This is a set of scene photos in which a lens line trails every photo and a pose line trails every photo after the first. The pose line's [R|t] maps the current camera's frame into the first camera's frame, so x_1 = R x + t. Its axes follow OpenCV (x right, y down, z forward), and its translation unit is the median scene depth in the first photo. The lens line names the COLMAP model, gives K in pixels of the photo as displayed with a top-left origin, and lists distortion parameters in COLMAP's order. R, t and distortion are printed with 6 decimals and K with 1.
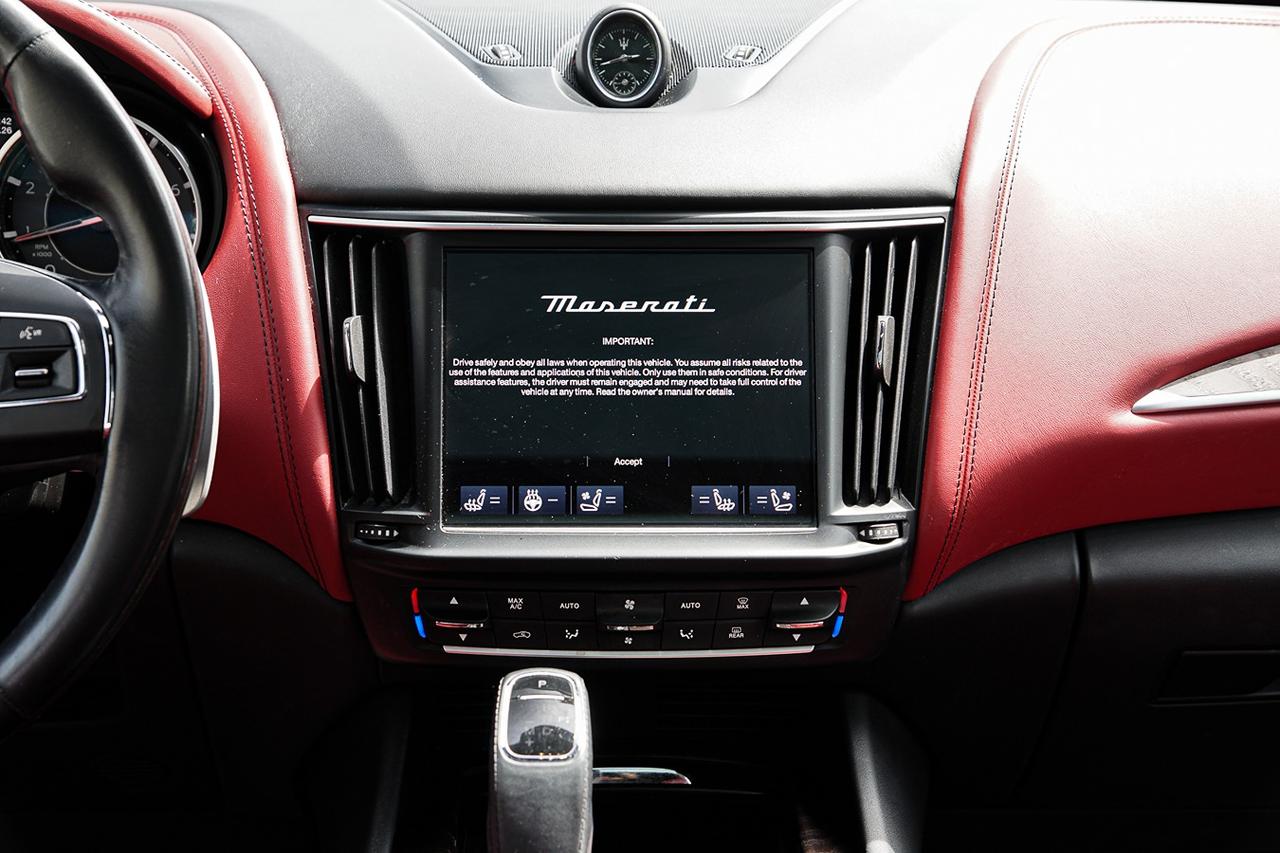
lens RADIAL K [[2248.7, 0, 629.3], [0, 2248.7, 438.3], [0, 0, 1]] dist [0.295166, 0.000000]
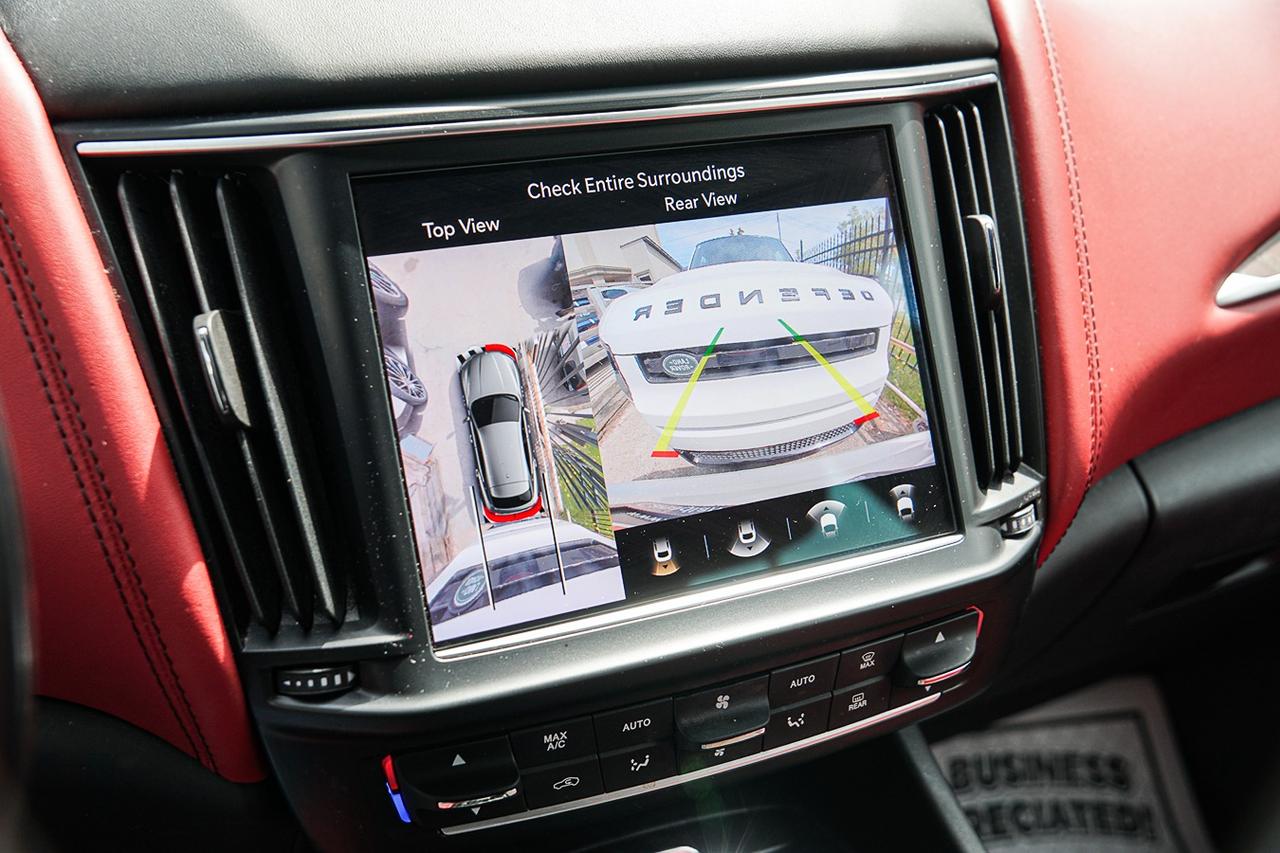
lens RADIAL K [[1397.7, 0, 634.9], [0, 1397.7, 427.6], [0, 0, 1]] dist [0.015571, 0.000000]
pose [[0.922229, -0.156599, 0.353511, -0.151481], [0.122113, 0.985479, 0.117985, -0.053978], [-0.366854, -0.065641, 0.927960, 0.634764]]
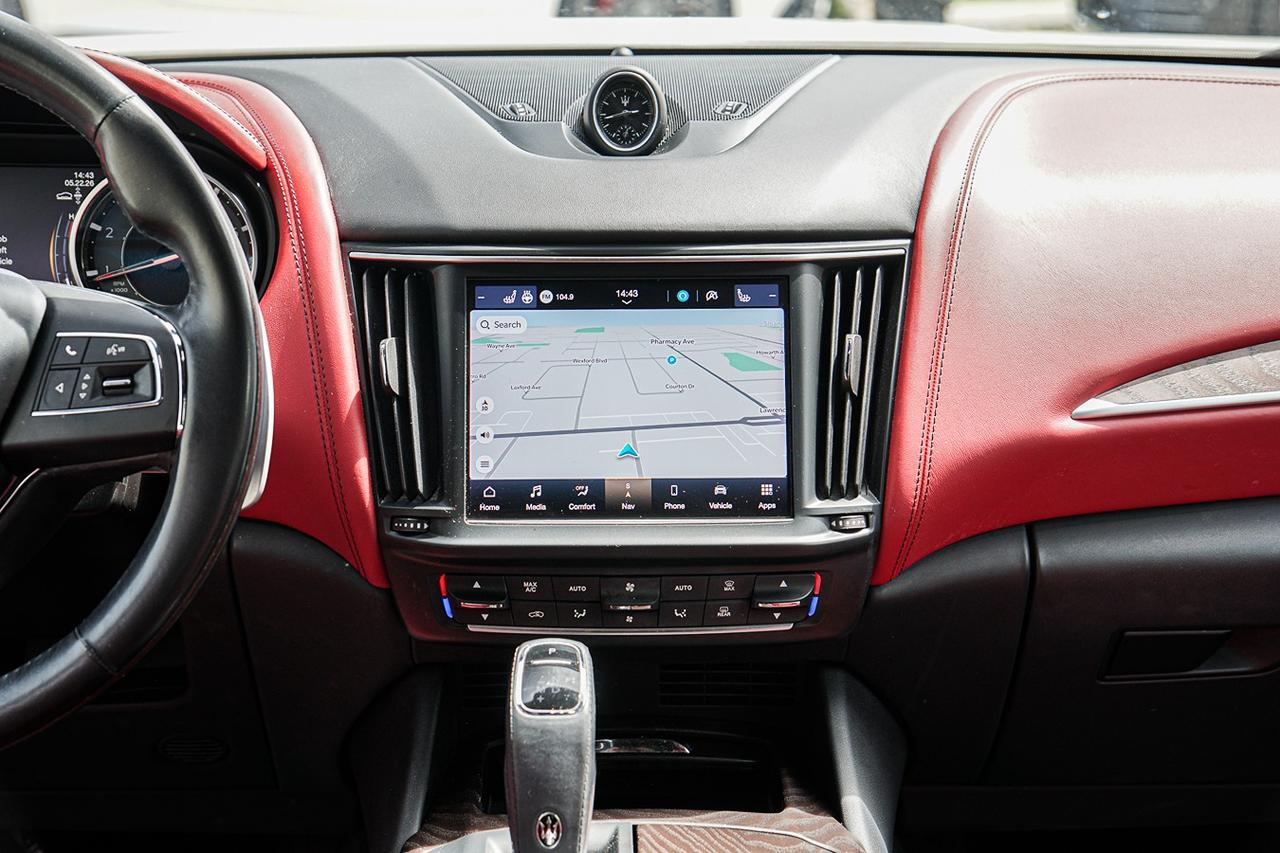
lens RADIAL K [[2248.7, 0, 618.6], [0, 2248.7, 435.4], [0, 0, 1]] dist [0.295166, 0.000000]
pose [[0.999707, -0.006983, -0.023170, 0.021178], [0.006298, 0.999545, -0.029510, 0.030149], [0.023365, 0.029355, 0.999296, -0.143579]]
